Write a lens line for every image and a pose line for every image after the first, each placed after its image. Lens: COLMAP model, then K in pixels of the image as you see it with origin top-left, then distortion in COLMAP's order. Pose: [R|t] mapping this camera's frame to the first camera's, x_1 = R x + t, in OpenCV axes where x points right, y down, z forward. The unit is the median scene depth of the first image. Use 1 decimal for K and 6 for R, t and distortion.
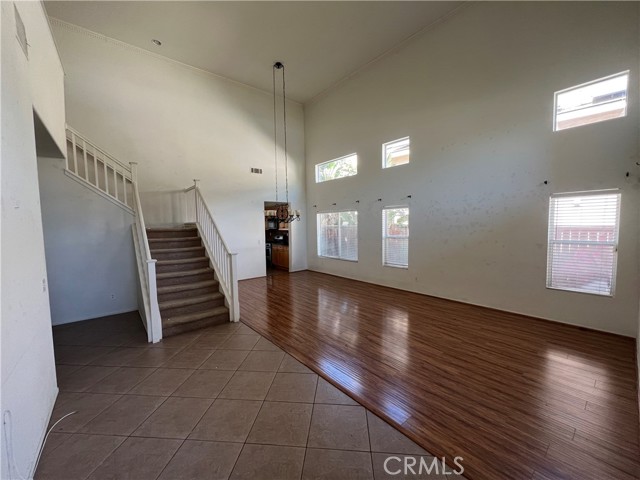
lens RADIAL K [[256.0, 0, 320.4], [0, 256.0, 241.0], [0, 0, 1]] dist [0.002983, 0.000063]
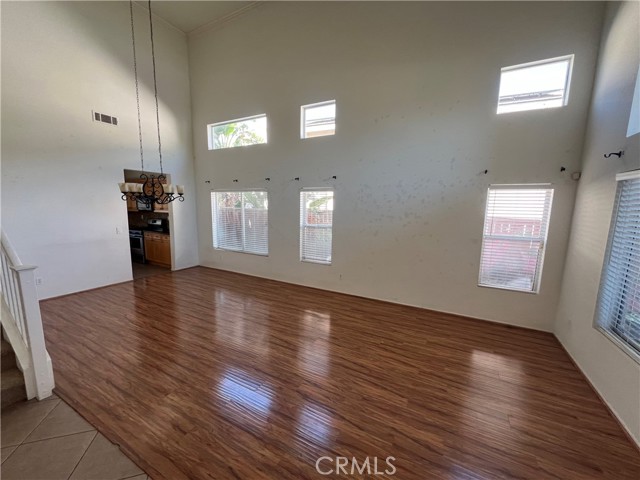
lens RADIAL K [[256.0, 0, 321.3], [0, 256.0, 240.1], [0, 0, 1]] dist [0.002983, 0.000063]
pose [[0.925206, -0.019519, 0.378964, -0.002480], [-0.008169, 0.997420, 0.071318, -0.030074], [-0.379378, -0.069080, 0.922659, 0.235871]]
